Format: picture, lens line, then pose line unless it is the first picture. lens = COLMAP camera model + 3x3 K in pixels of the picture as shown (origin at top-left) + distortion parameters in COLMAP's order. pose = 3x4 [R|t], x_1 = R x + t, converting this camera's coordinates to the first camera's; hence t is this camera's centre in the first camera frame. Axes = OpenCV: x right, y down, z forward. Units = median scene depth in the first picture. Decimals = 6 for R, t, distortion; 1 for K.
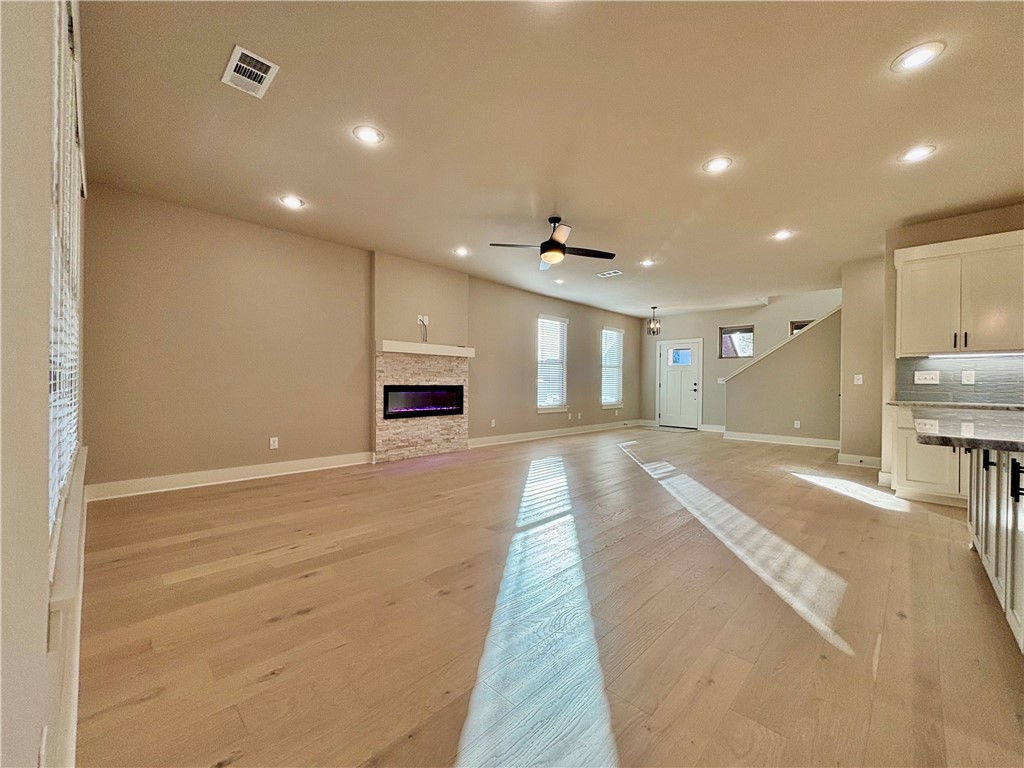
lens RADIAL K [[406.3, 0, 512.0], [0, 406.3, 384.0], [0, 0, 1]] dist [0.014491, -0.000090]
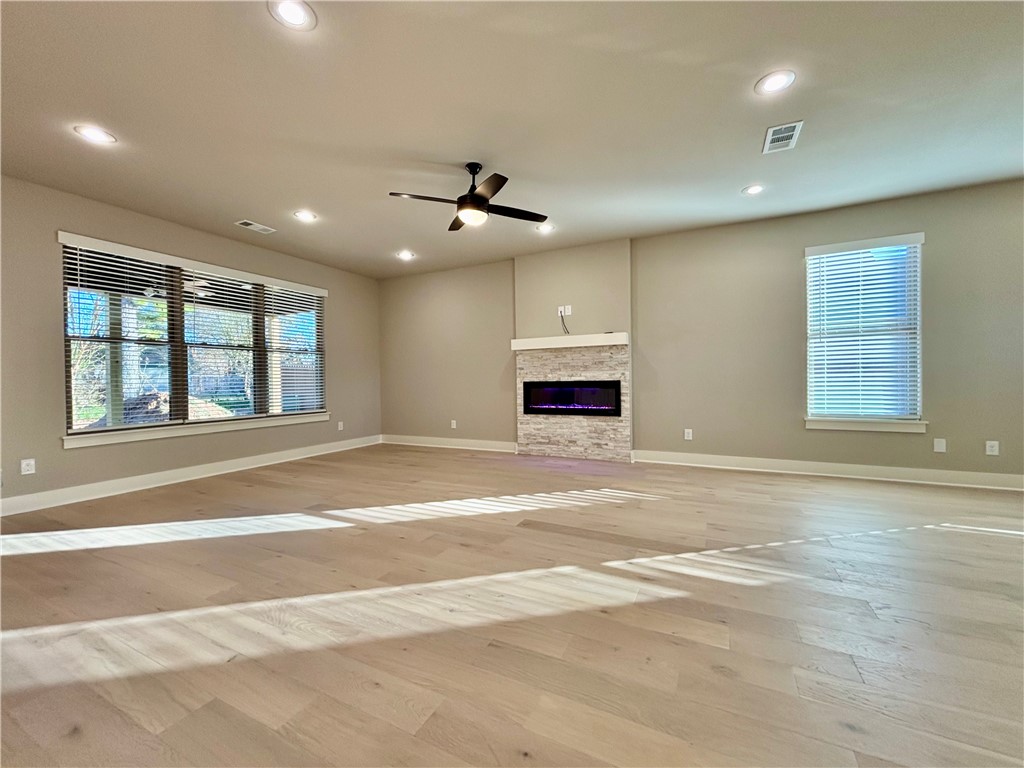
lens RADIAL K [[407.1, 0, 509.5], [0, 407.1, 384.1], [0, 0, 1]] dist [0.001837, 0.000214]
pose [[0.304791, -0.002900, -0.952415, 0.618296], [0.014735, 0.999890, 0.001671, 0.006399], [0.952305, -0.014543, 0.304800, 0.586115]]
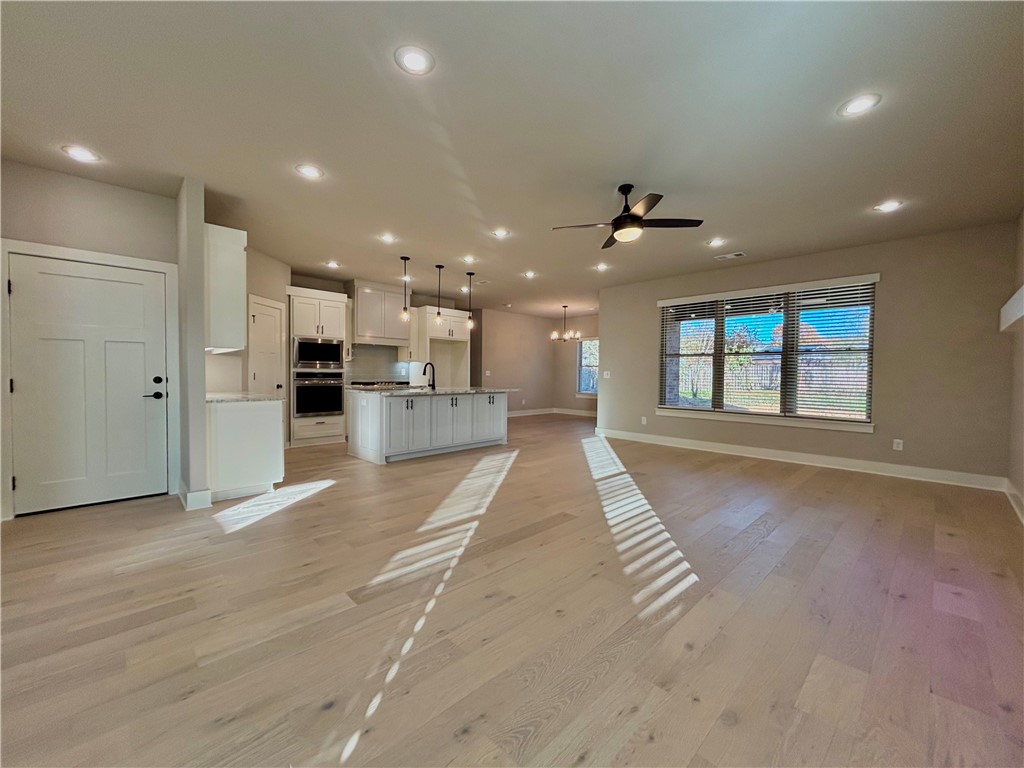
lens RADIAL K [[406.3, 0, 512.0], [0, 406.3, 384.0], [0, 0, 1]] dist [0.014491, -0.000090]
pose [[-0.999517, -0.021732, 0.022209, 0.221360], [-0.021101, 0.999378, 0.028239, -0.017445], [-0.022809, 0.027757, -0.999354, 1.318883]]
